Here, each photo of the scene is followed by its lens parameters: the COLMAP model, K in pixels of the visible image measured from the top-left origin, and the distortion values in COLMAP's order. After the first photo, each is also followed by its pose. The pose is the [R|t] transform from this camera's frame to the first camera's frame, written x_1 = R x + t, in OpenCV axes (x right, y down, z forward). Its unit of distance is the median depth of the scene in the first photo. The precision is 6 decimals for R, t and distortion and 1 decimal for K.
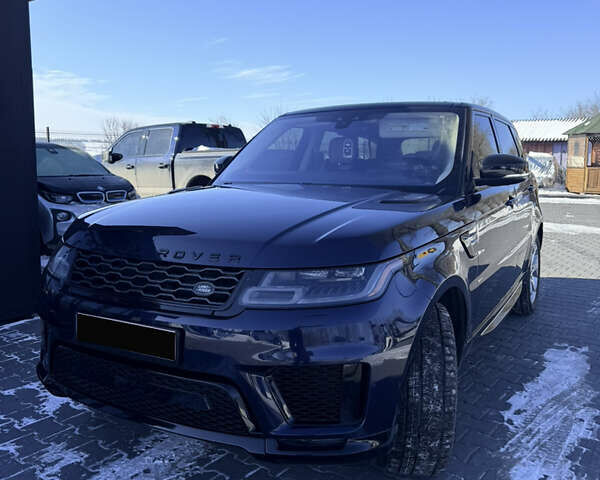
lens RADIAL K [[572.4, 0, 302.1], [0, 572.4, 241.4], [0, 0, 1]] dist [0.018752, 0.000000]
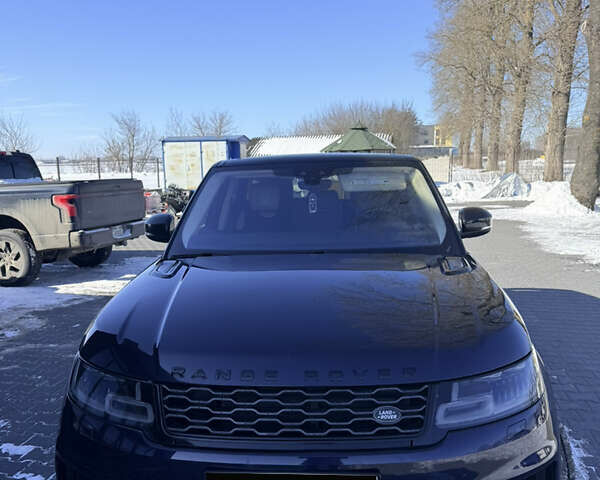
lens RADIAL K [[572.4, 0, 298.1], [0, 572.4, 242.7], [0, 0, 1]] dist [0.018752, 0.000000]
pose [[0.896869, -0.078963, 0.435190, -0.366979], [0.083987, 0.996437, 0.007712, -0.108833], [-0.434248, 0.029633, 0.900306, 0.163029]]
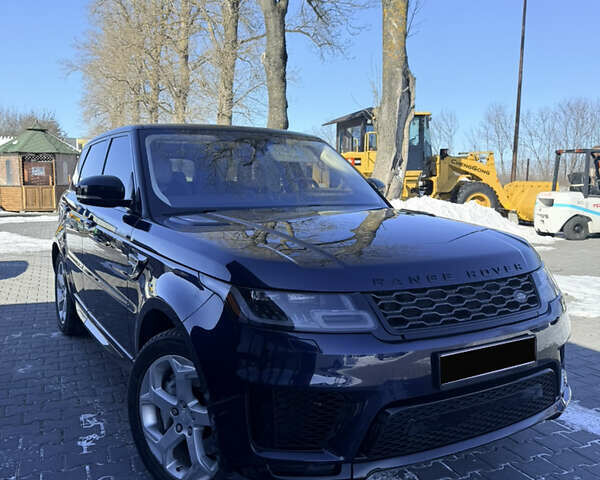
lens RADIAL K [[572.4, 0, 289.0], [0, 572.4, 250.2], [0, 0, 1]] dist [0.018752, 0.000000]
pose [[0.503721, -0.096001, 0.858516, -0.685746], [0.104878, 0.993251, 0.049532, -0.077261], [-0.857476, 0.065089, 0.510390, 0.388100]]
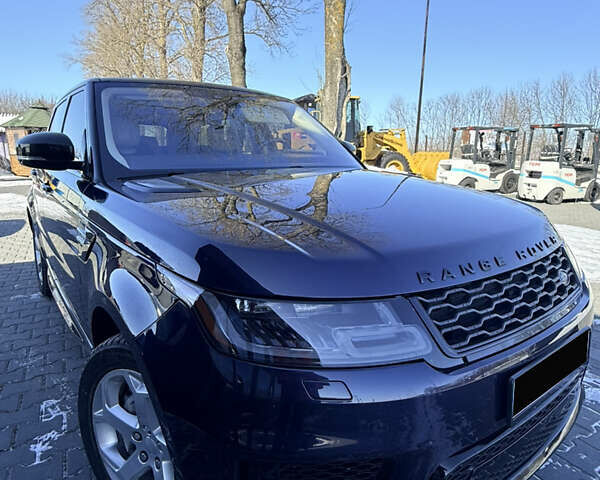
lens RADIAL K [[414.9, 0, 298.8], [0, 414.9, 242.7], [0, 0, 1]] dist [-0.022932, 0.013533]
pose [[0.395383, -0.187140, 0.899250, -0.494709], [0.109261, 0.981656, 0.156249, -0.083143], [-0.911995, 0.036474, 0.408577, 0.525597]]
